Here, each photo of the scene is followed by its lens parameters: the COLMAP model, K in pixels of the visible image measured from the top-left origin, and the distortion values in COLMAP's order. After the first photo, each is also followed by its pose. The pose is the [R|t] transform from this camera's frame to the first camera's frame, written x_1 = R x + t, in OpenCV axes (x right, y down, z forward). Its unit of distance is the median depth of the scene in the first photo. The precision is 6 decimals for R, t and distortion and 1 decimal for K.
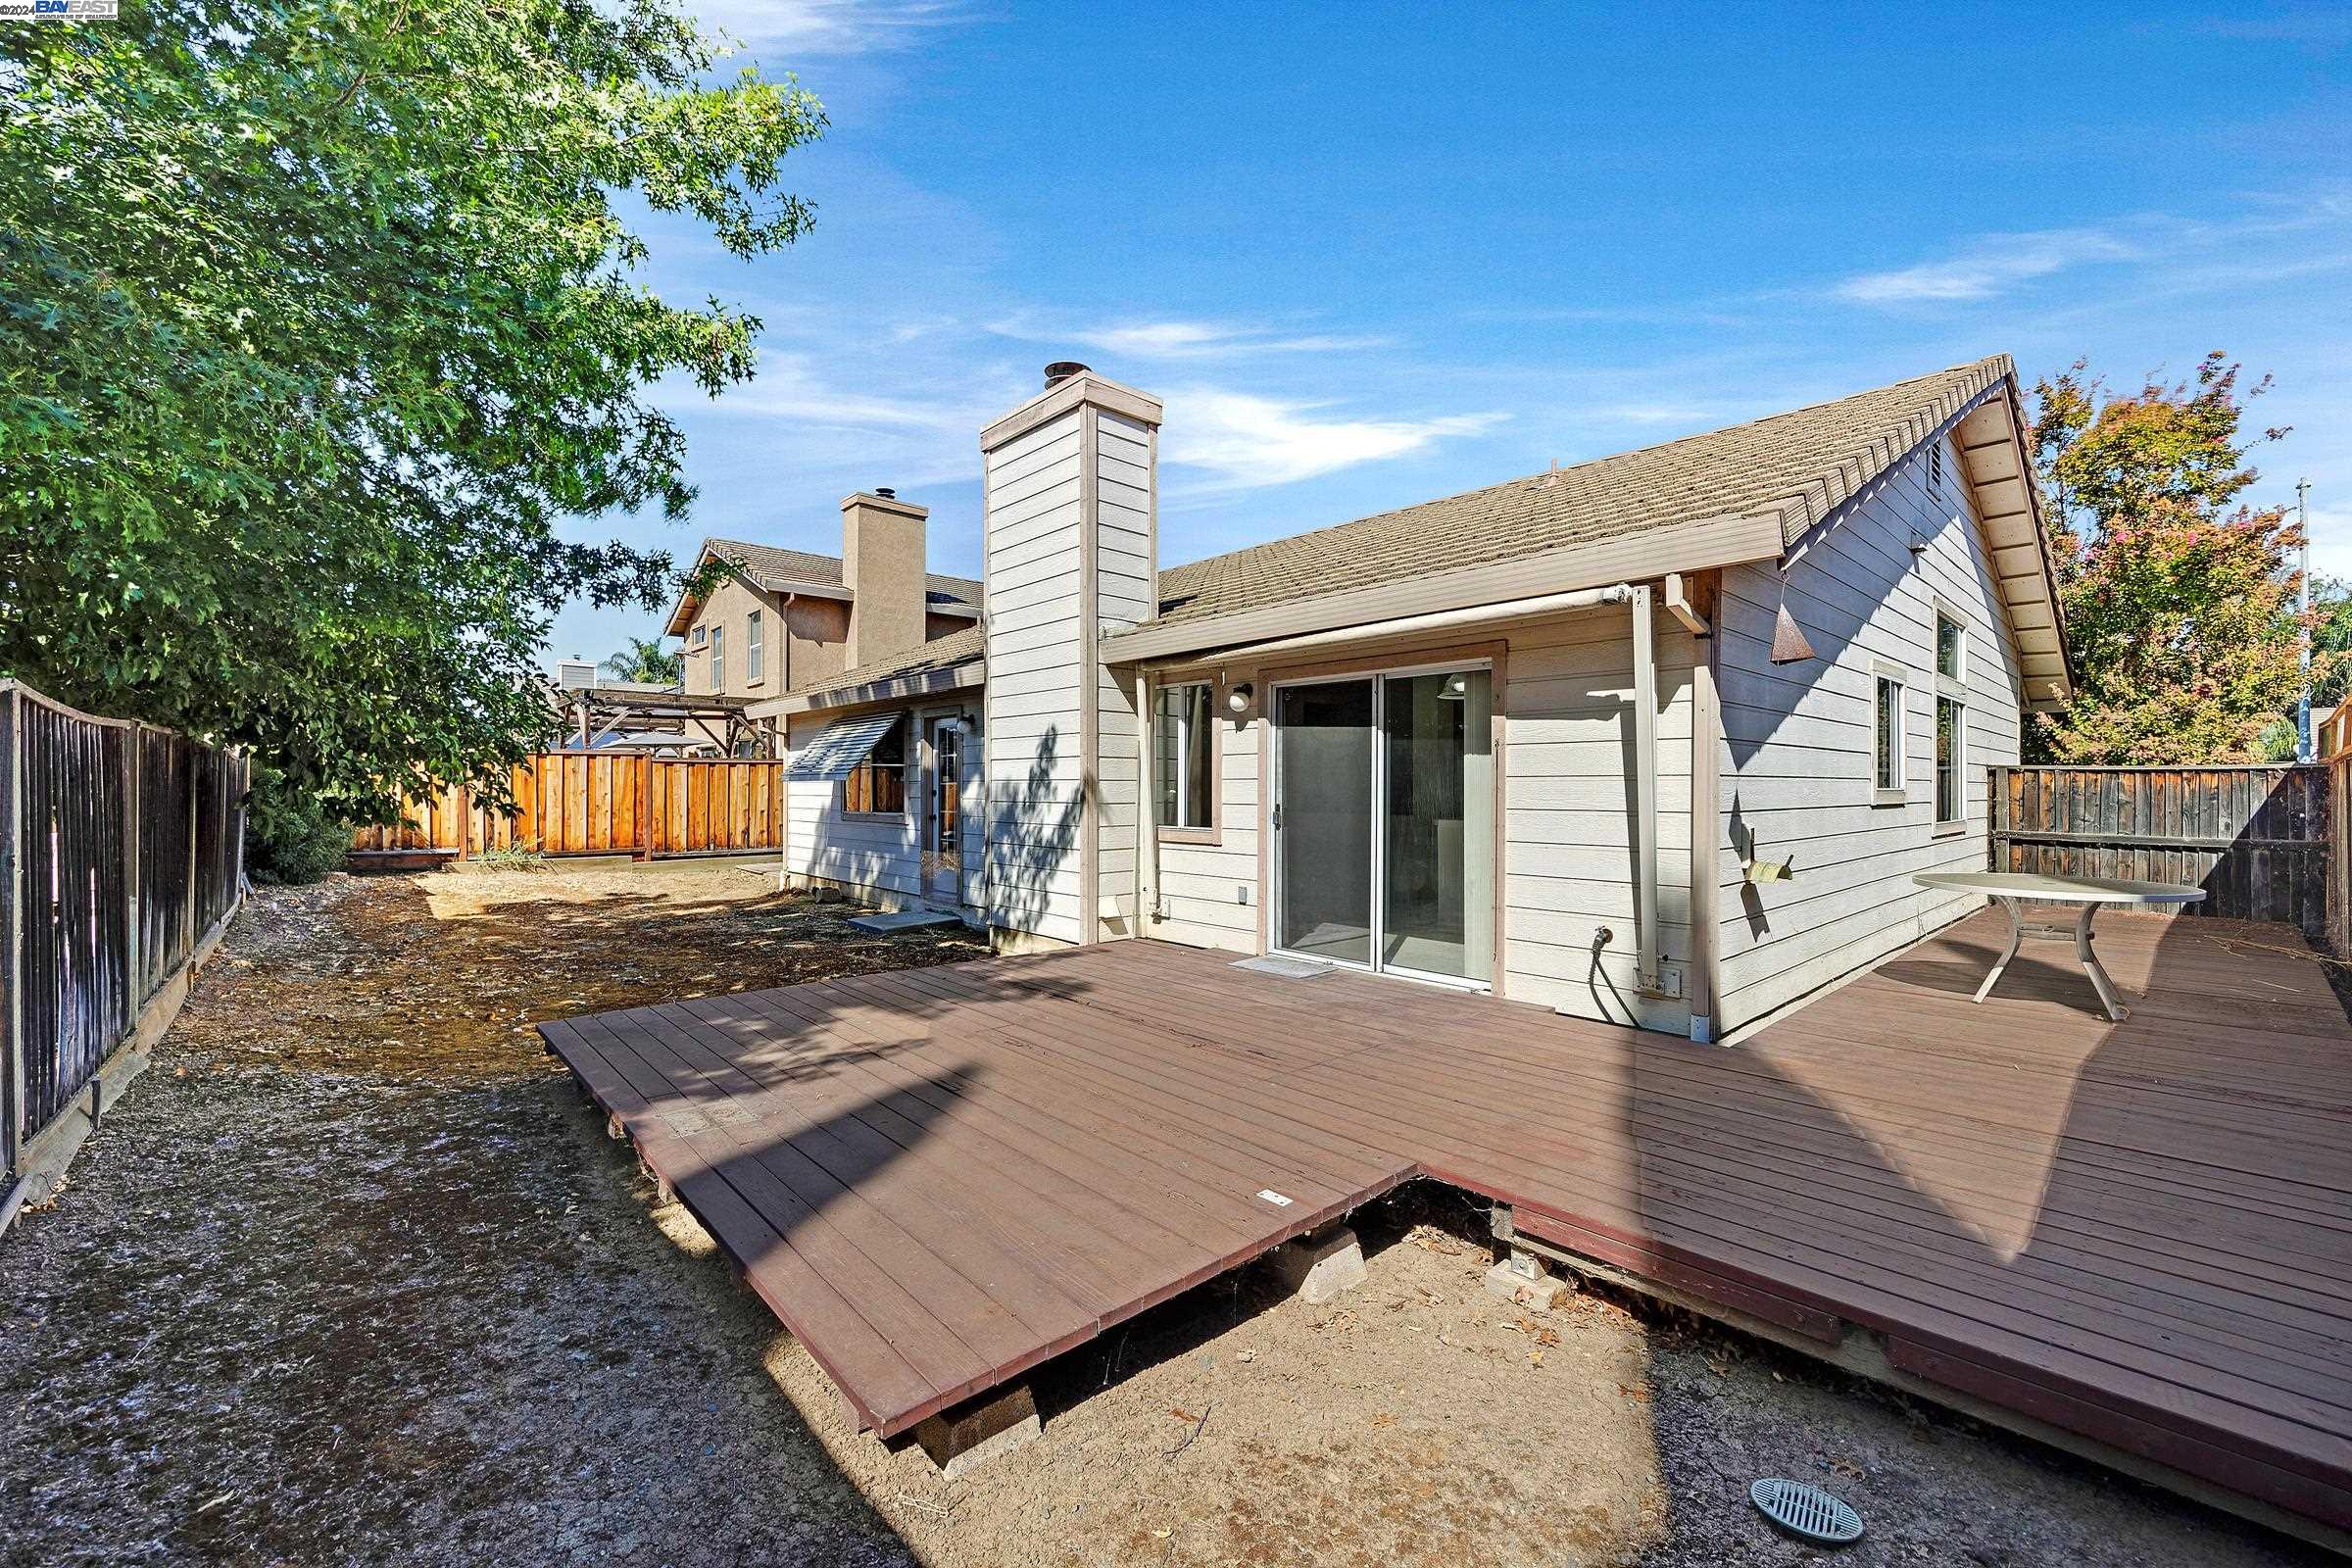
lens RADIAL K [[943.1, 0, 1185.6], [0, 943.1, 784.9], [0, 0, 1]] dist [-0.002718, 0.000044]
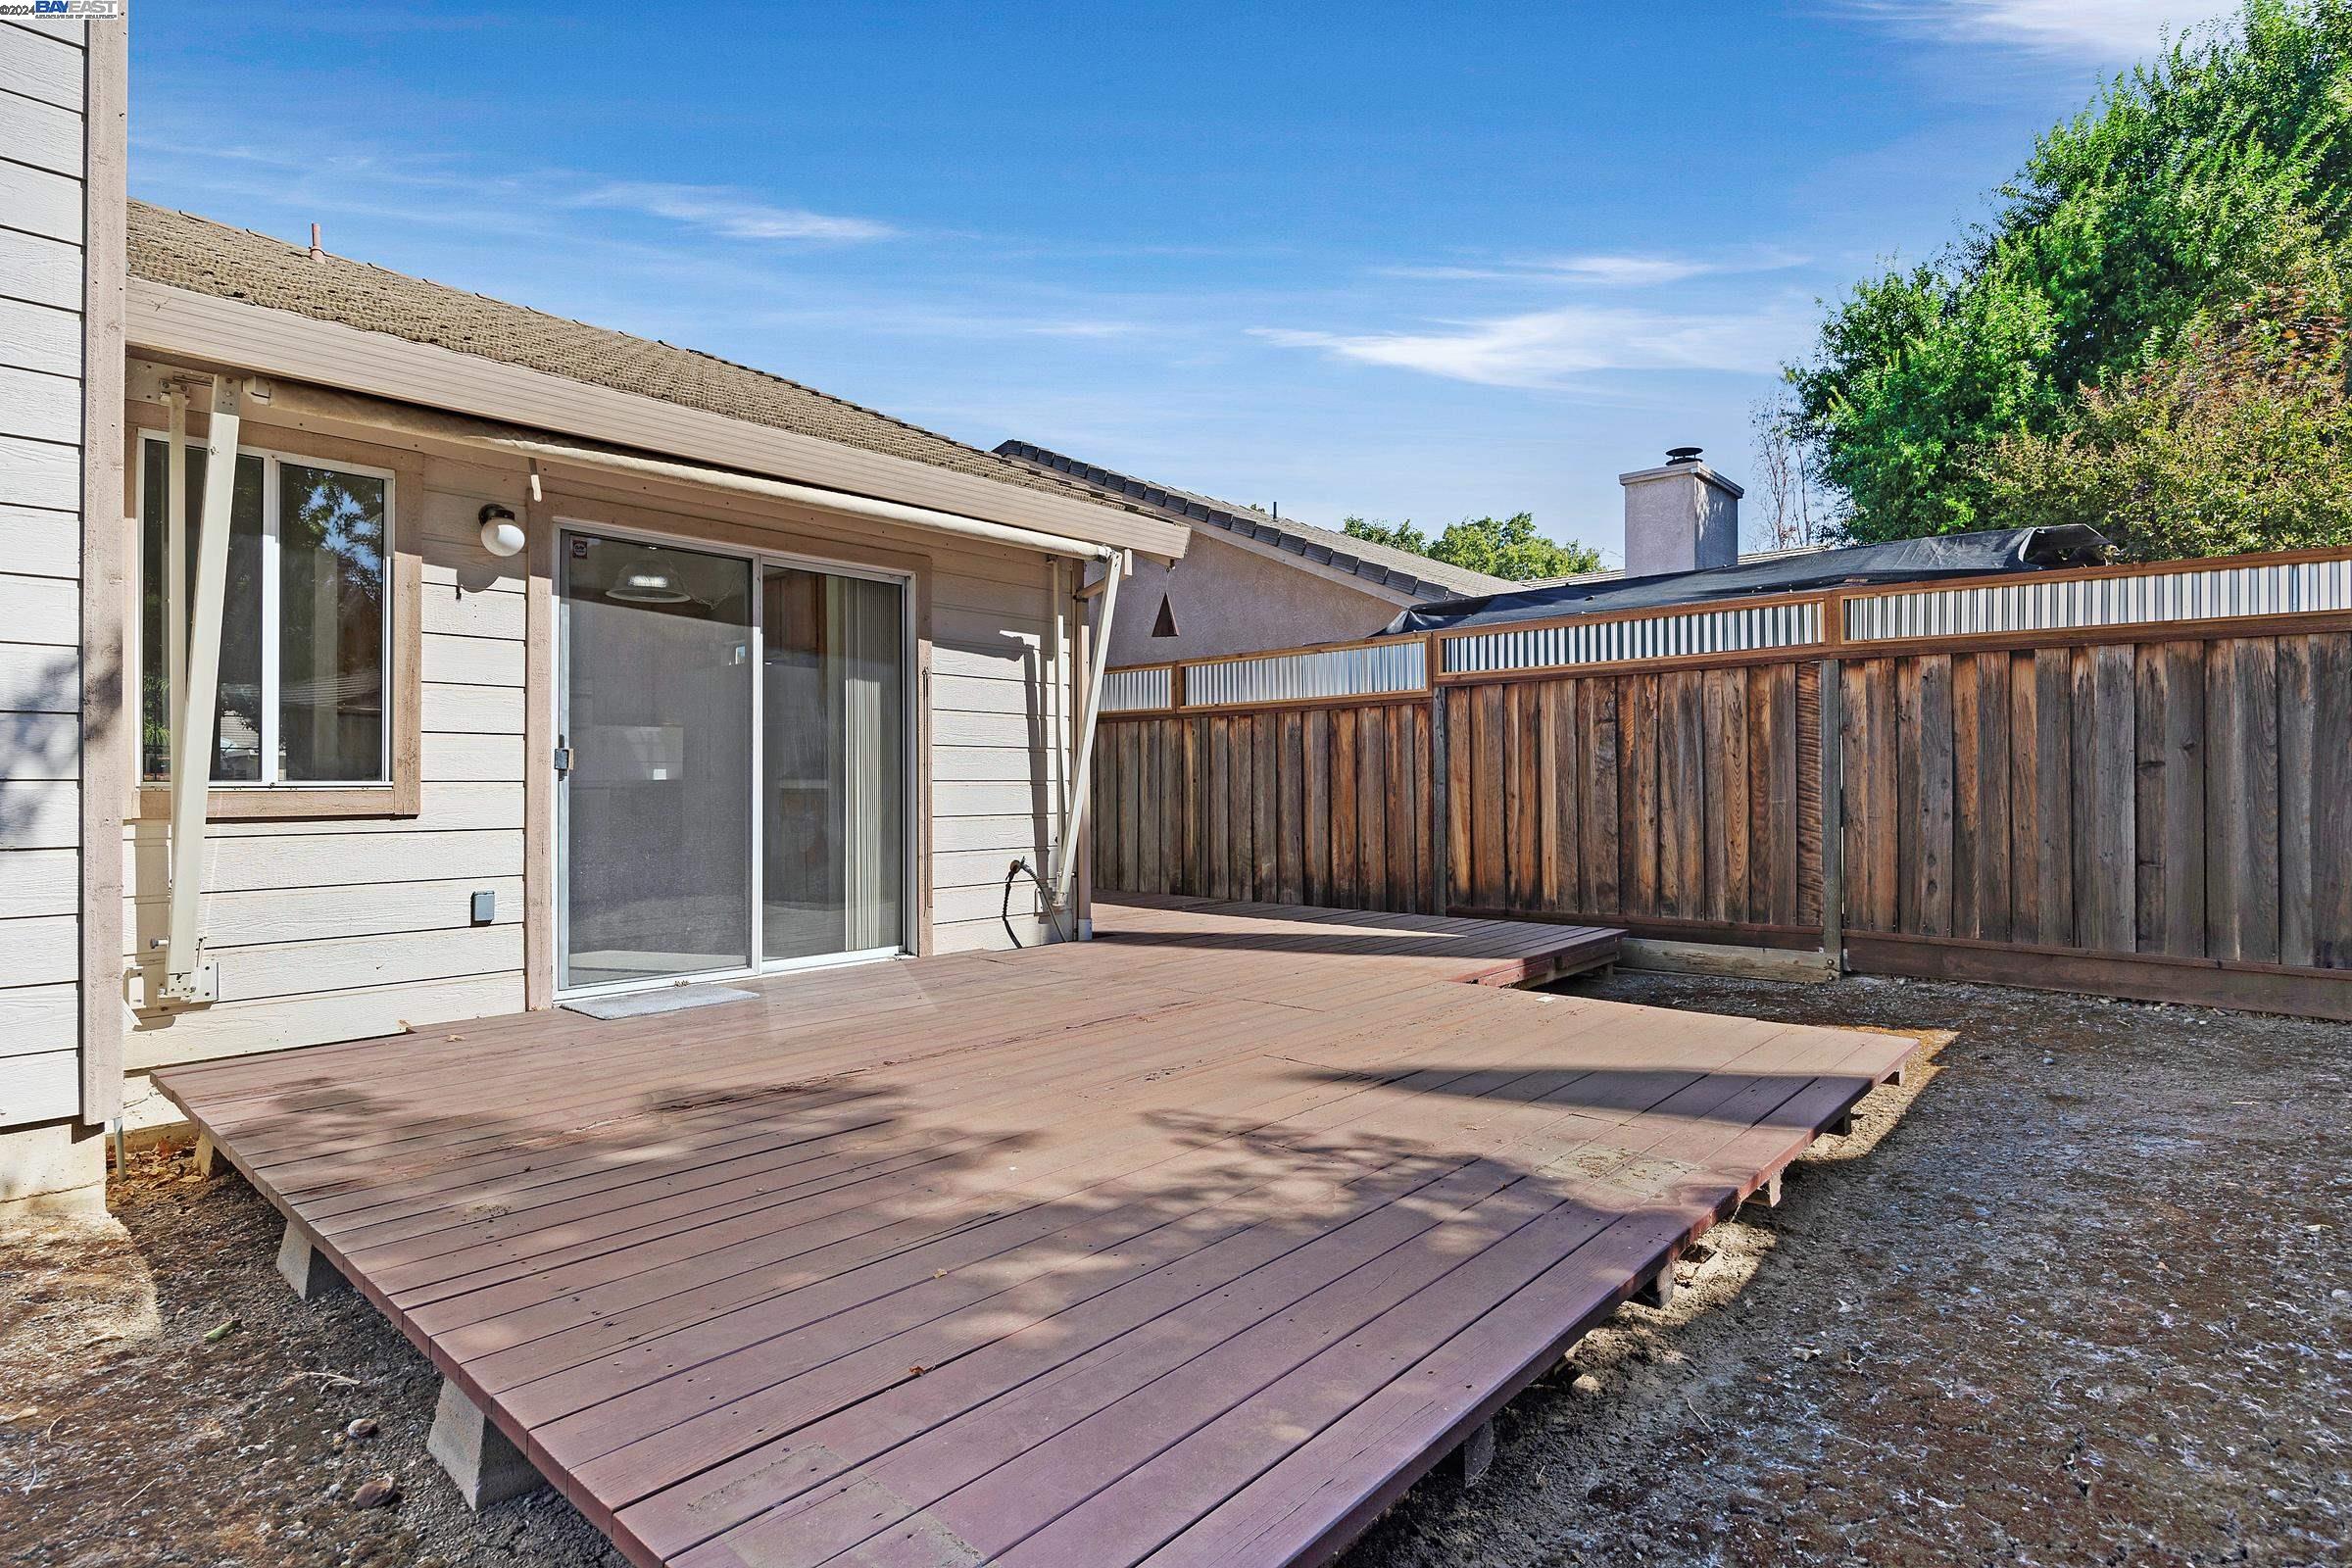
lens RADIAL K [[1171.2, 0, 1172.8], [0, 1171.2, 790.5], [0, 0, 1]] dist [-0.015882, -0.000767]
pose [[-0.100188, -0.001385, 0.994968, -0.640794], [0.006024, 0.999980, 0.001998, 0.055064], [-0.994950, 0.006194, -0.100177, 0.709600]]
